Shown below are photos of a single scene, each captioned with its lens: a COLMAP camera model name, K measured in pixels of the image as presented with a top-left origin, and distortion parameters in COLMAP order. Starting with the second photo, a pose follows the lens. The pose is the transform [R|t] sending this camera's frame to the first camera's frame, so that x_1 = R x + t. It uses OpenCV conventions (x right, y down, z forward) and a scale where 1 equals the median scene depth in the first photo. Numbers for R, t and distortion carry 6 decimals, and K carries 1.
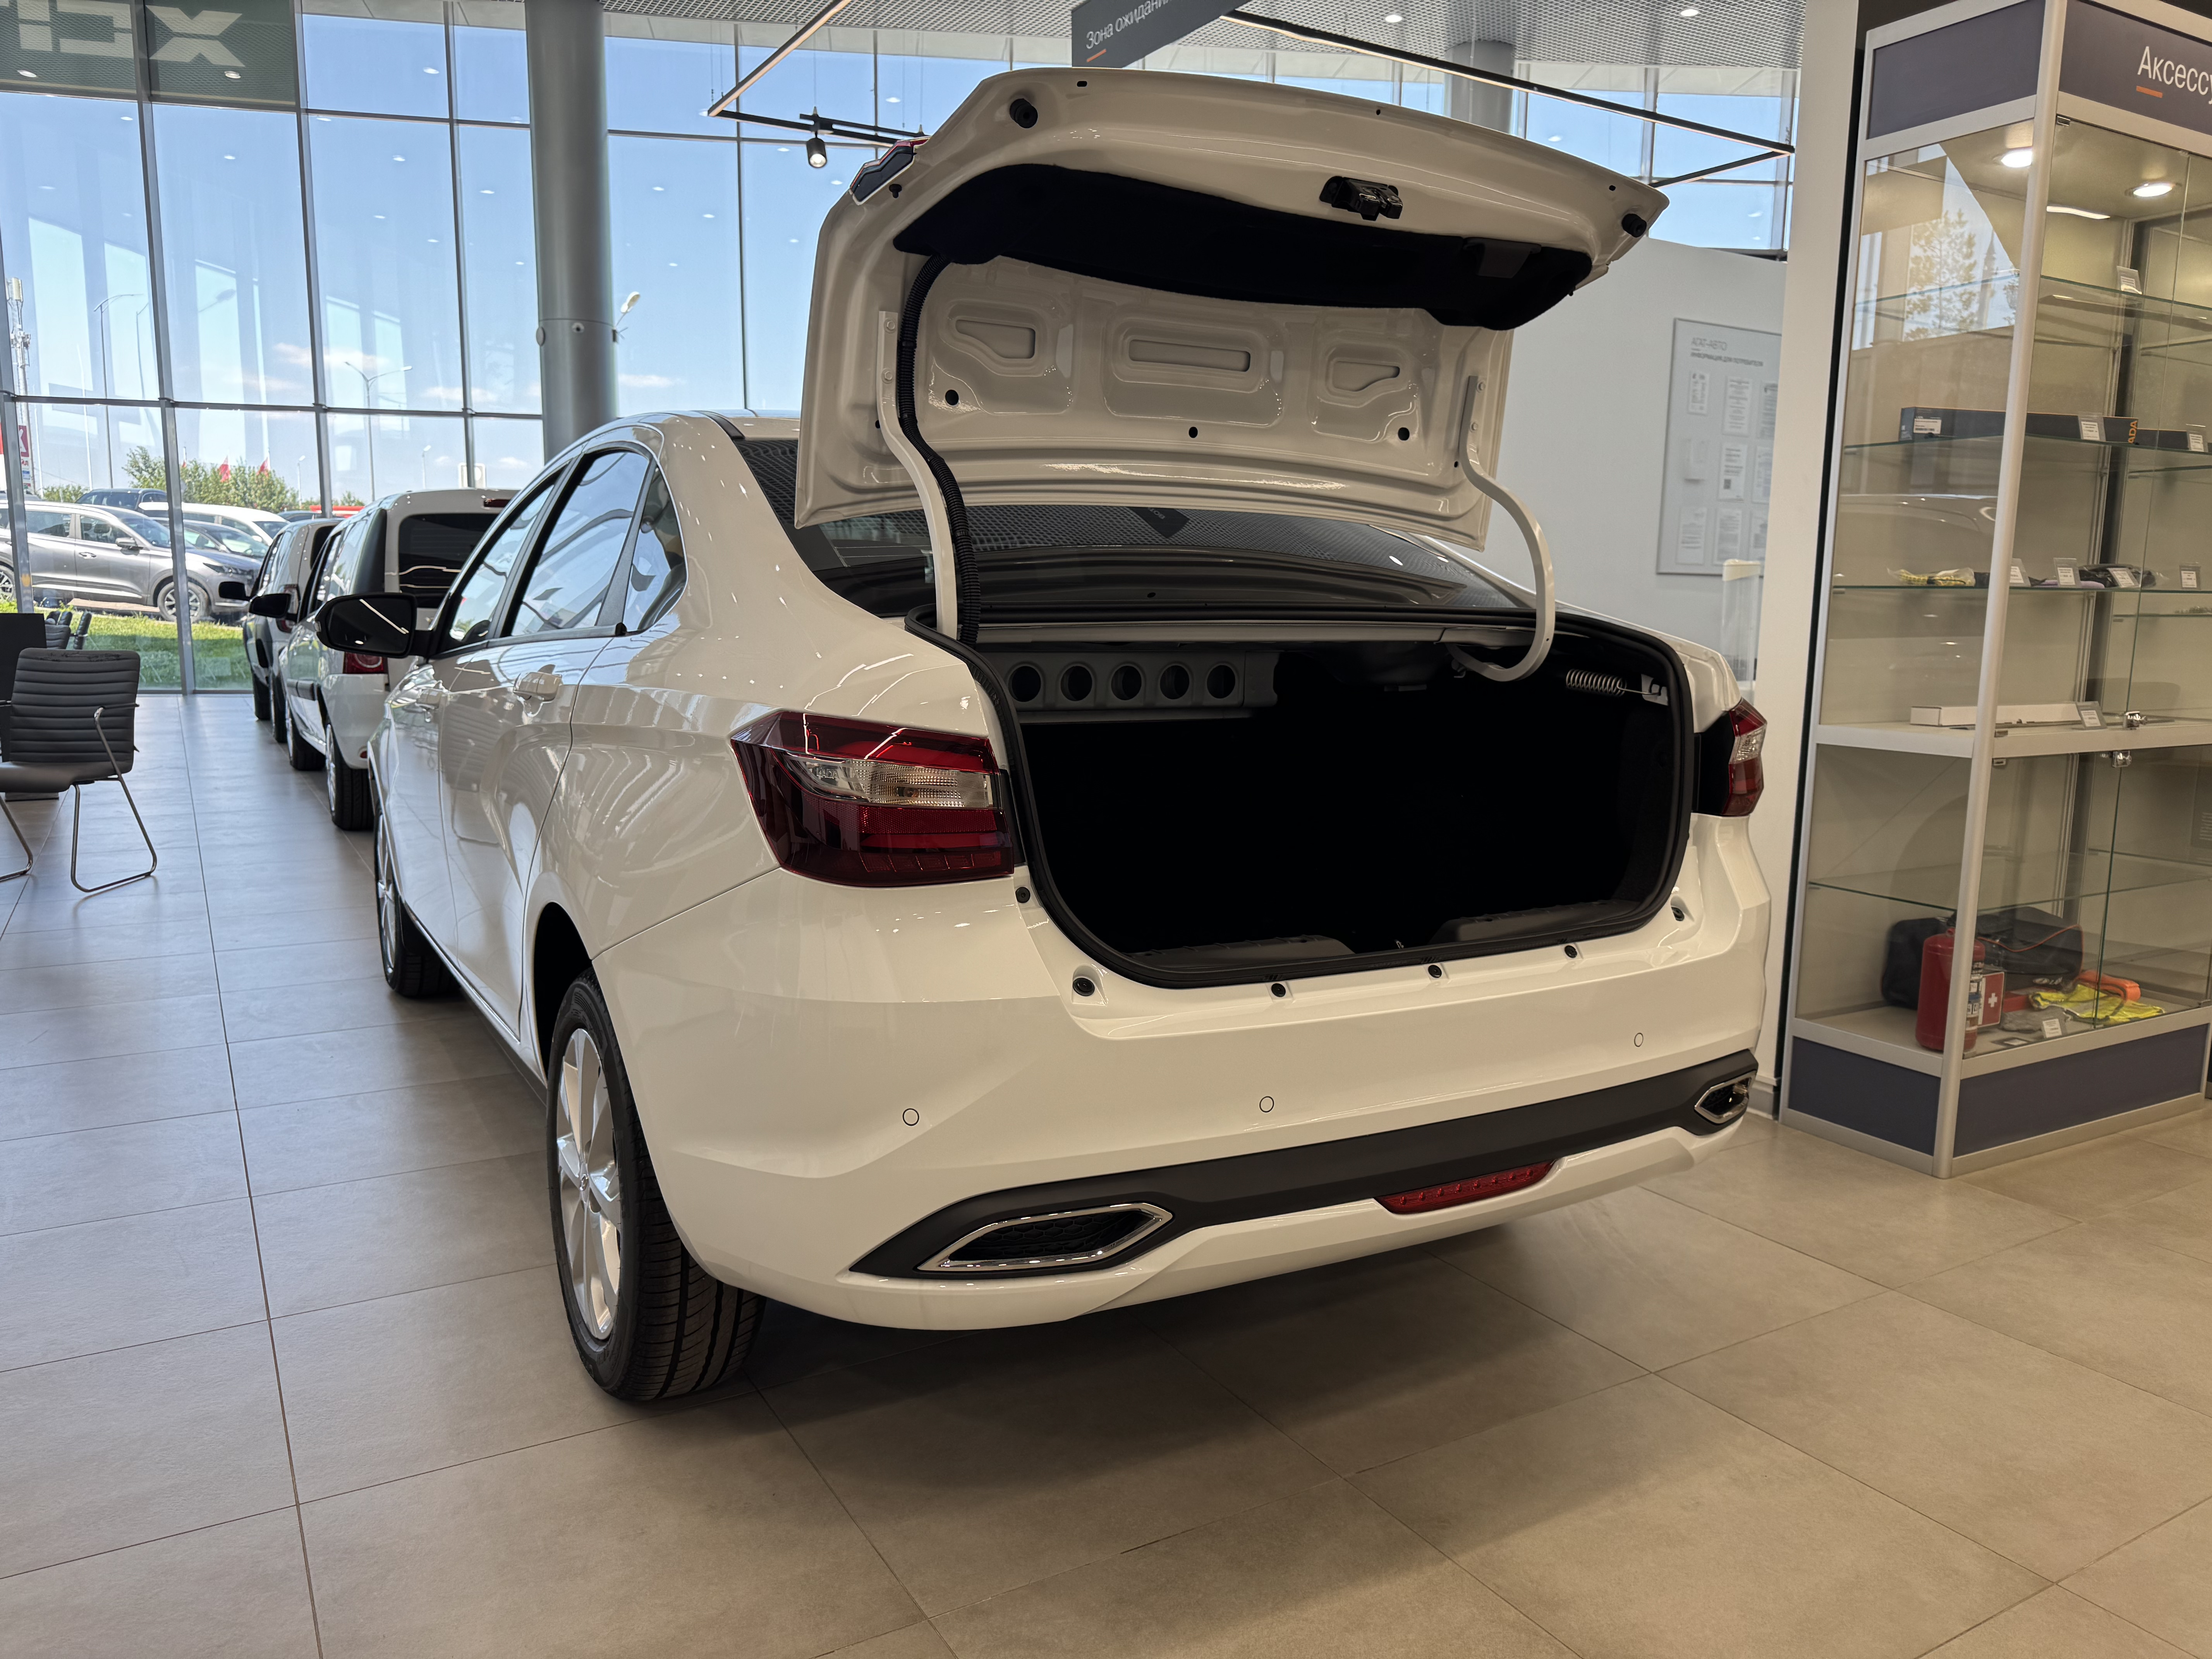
lens RADIAL K [[1547.4, 0, 1087.8], [0, 1547.4, 828.4], [0, 0, 1]] dist [0.028156, -0.031268]
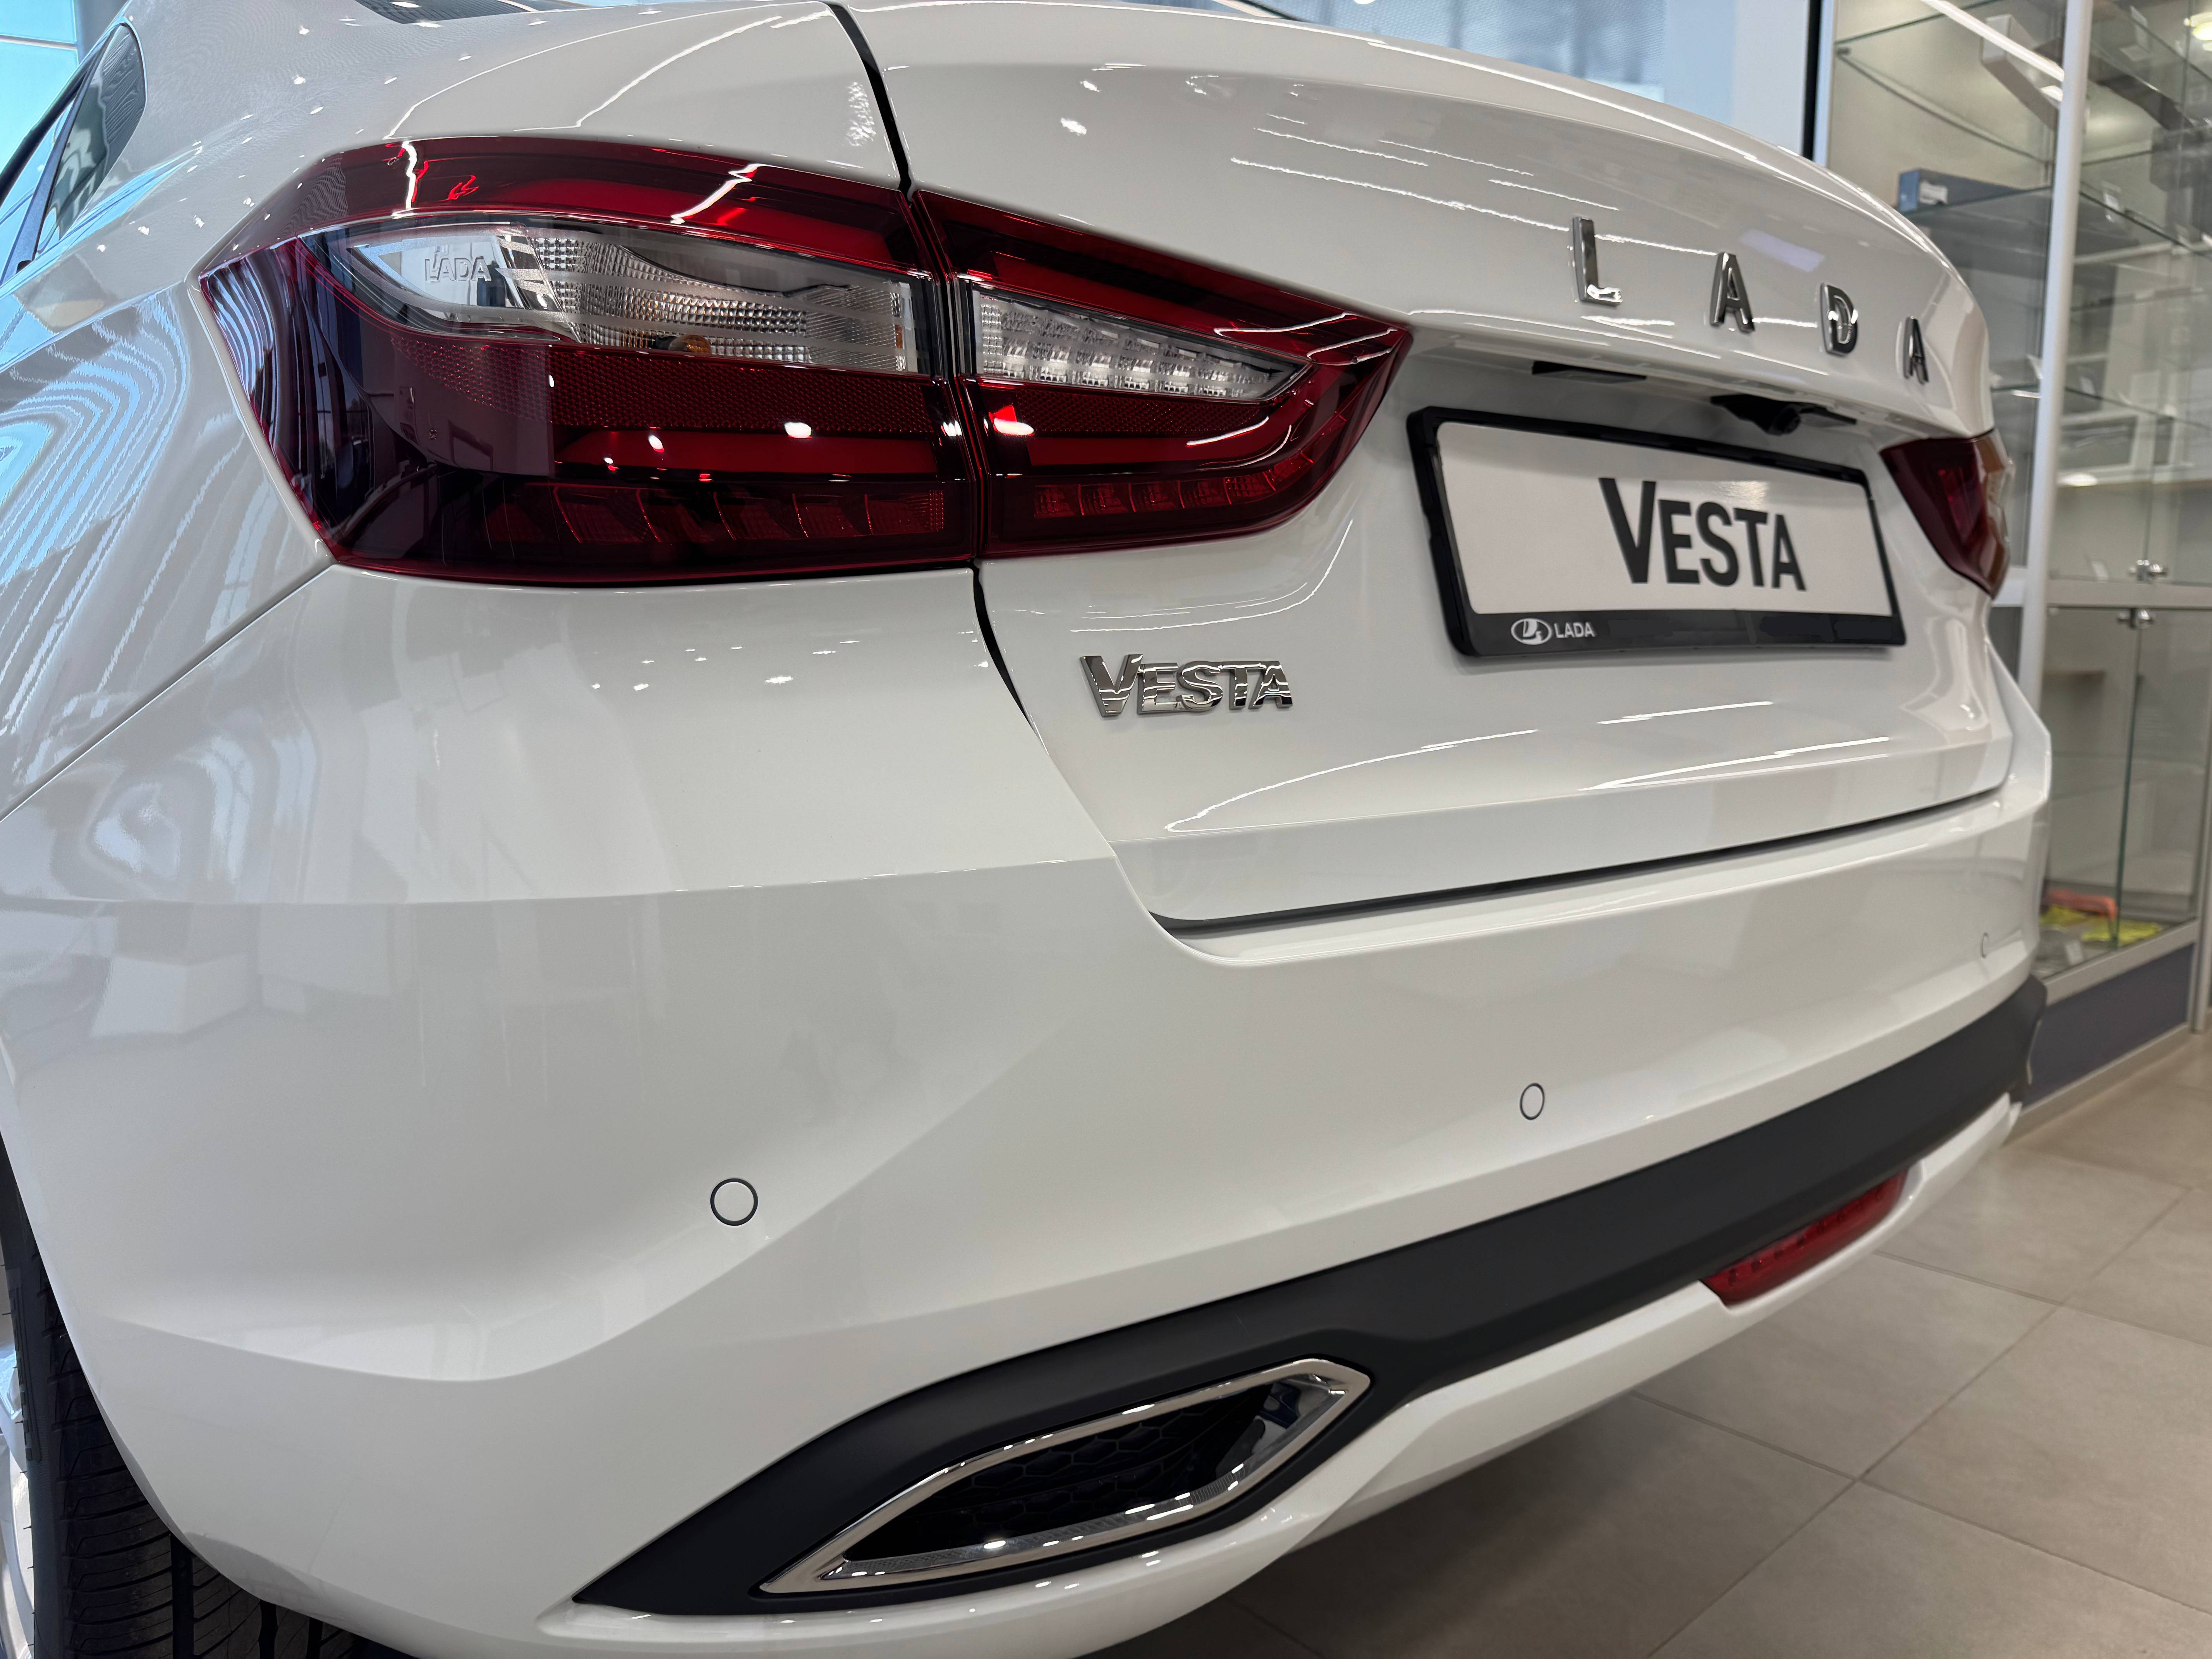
lens RADIAL K [[1547.4, 0, 1082.2], [0, 1547.4, 854.9], [0, 0, 1]] dist [0.028156, -0.031268]
pose [[0.980082, -0.046170, 0.193154, -0.050783], [0.046670, 0.998908, 0.001959, 0.054022], [-0.193034, 0.007095, 0.981166, 0.313784]]
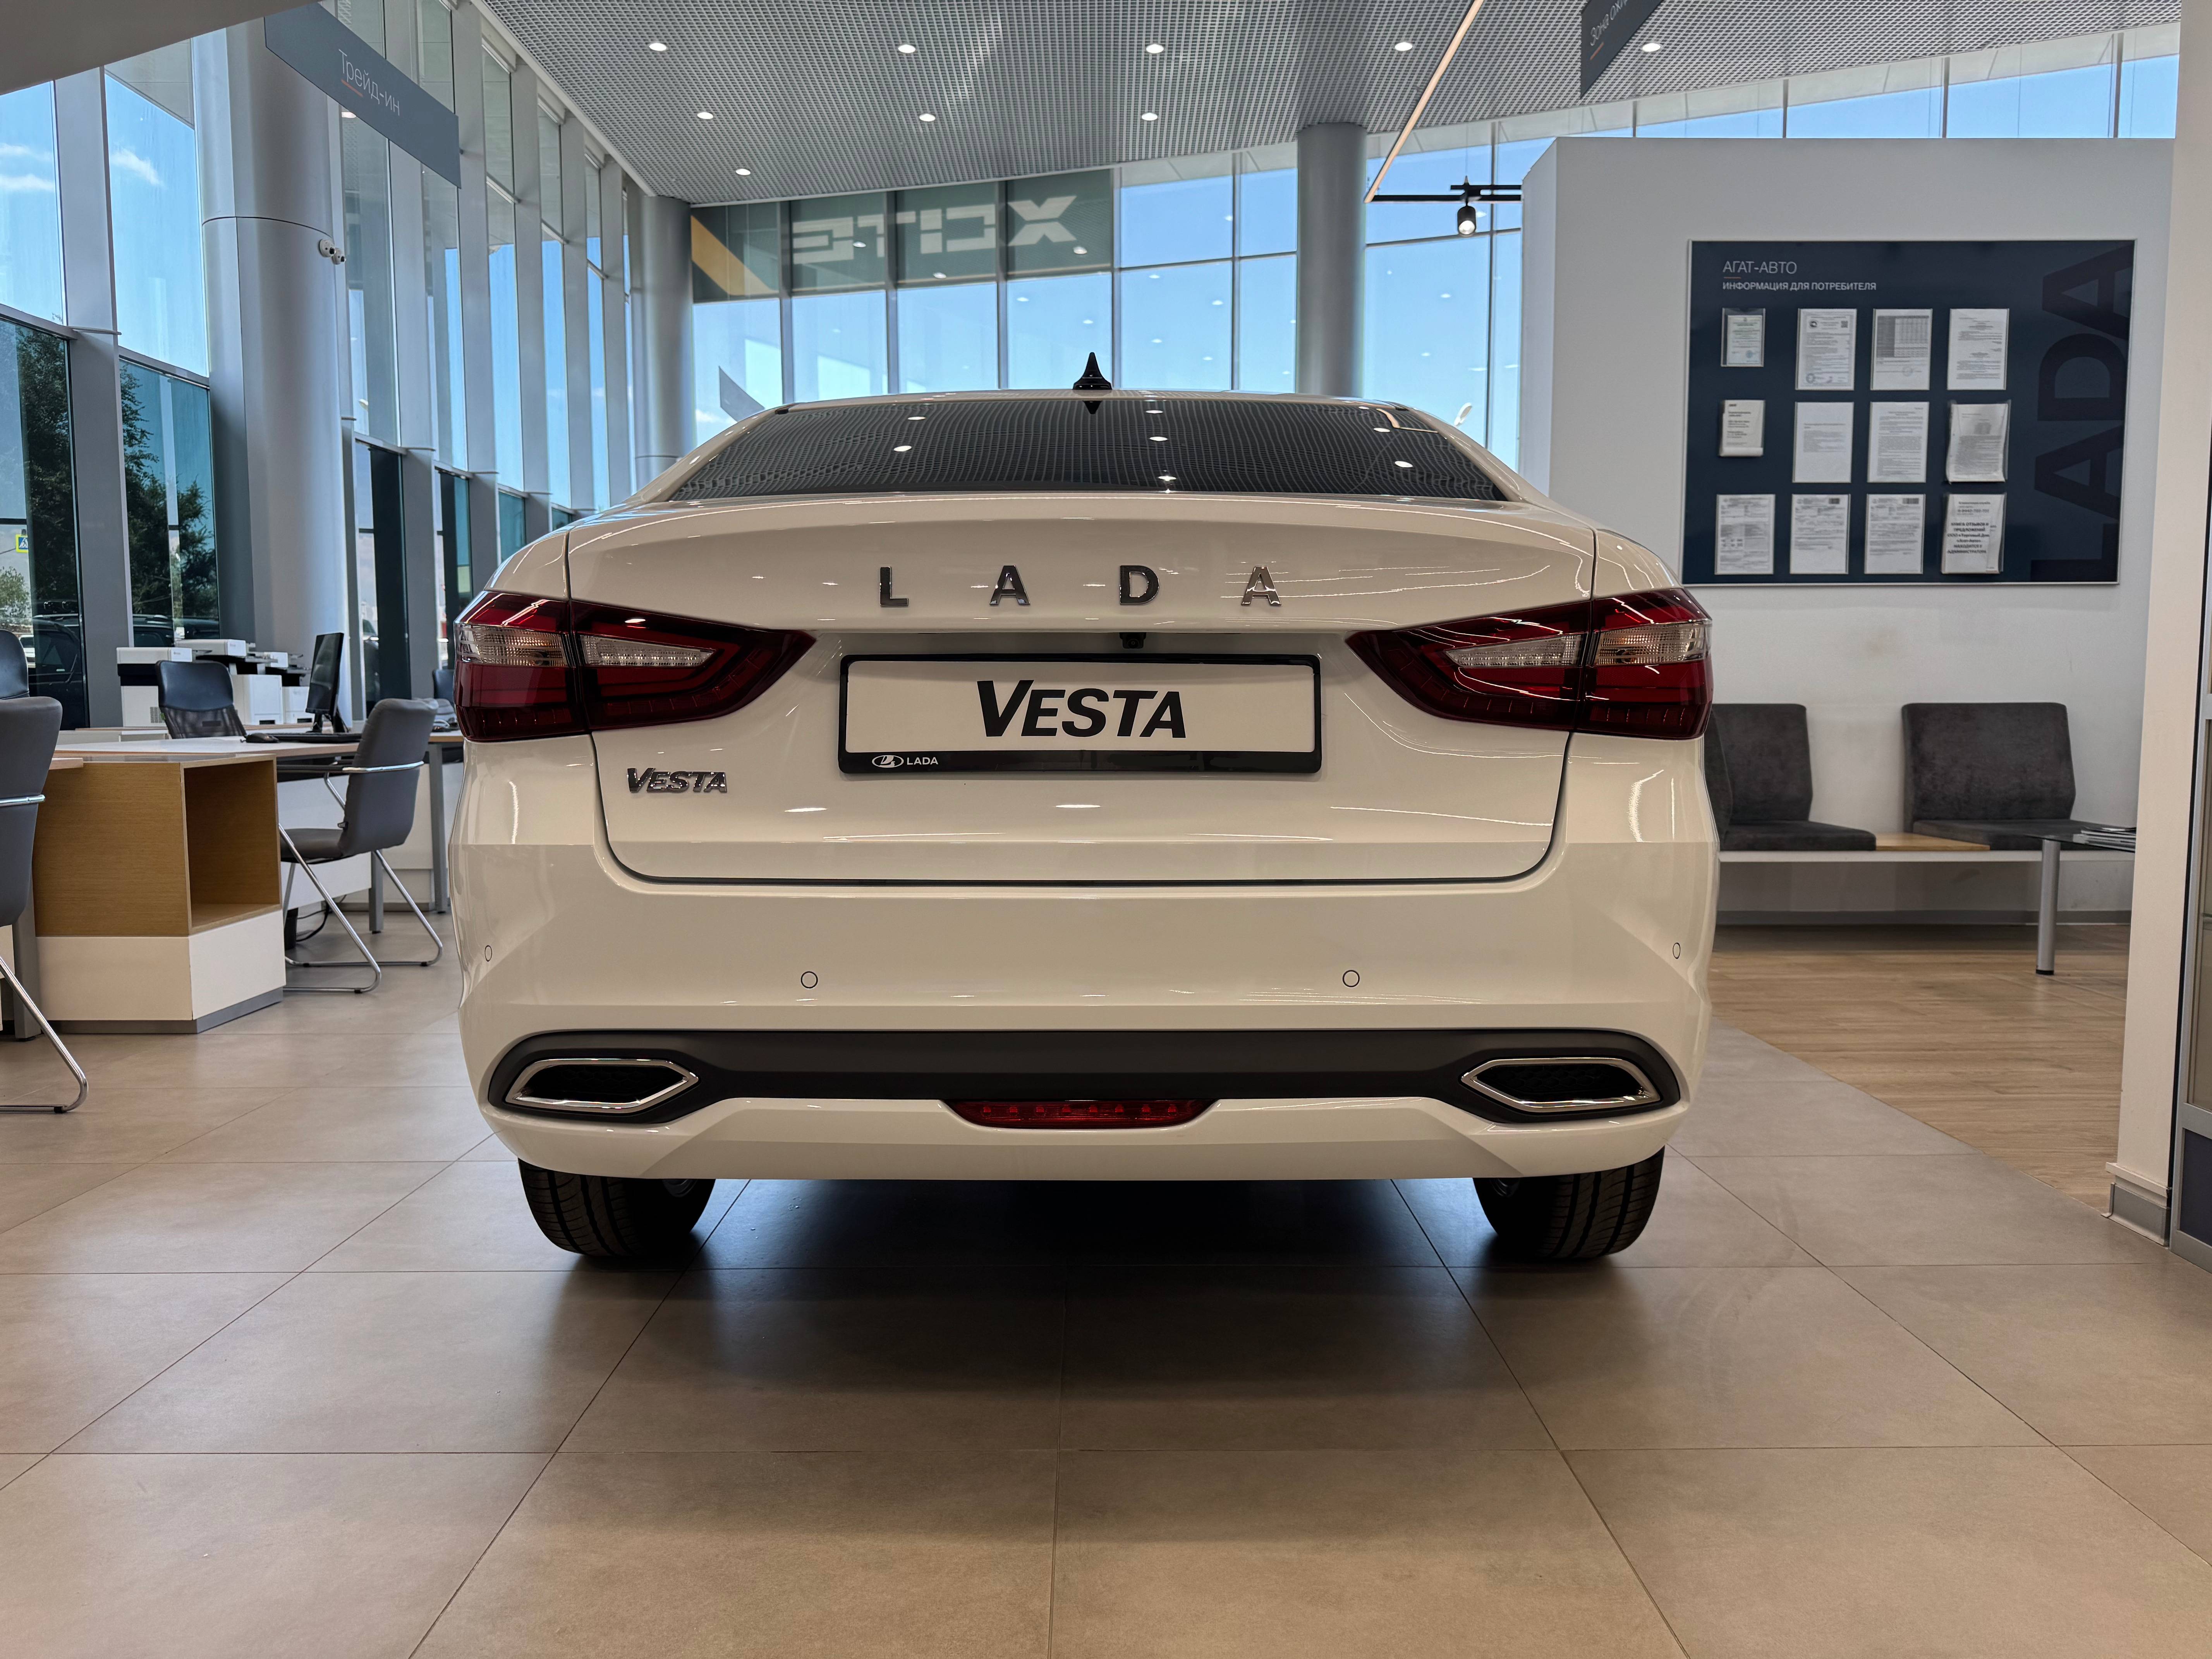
lens RADIAL K [[1547.4, 0, 1106.1], [0, 1547.4, 805.2], [0, 0, 1]] dist [0.028156, -0.031268]
pose [[0.869735, 0.020825, -0.493079, 0.405531], [-0.059009, 0.996330, -0.062005, 0.064172], [0.489978, 0.083024, 0.867772, 0.129861]]
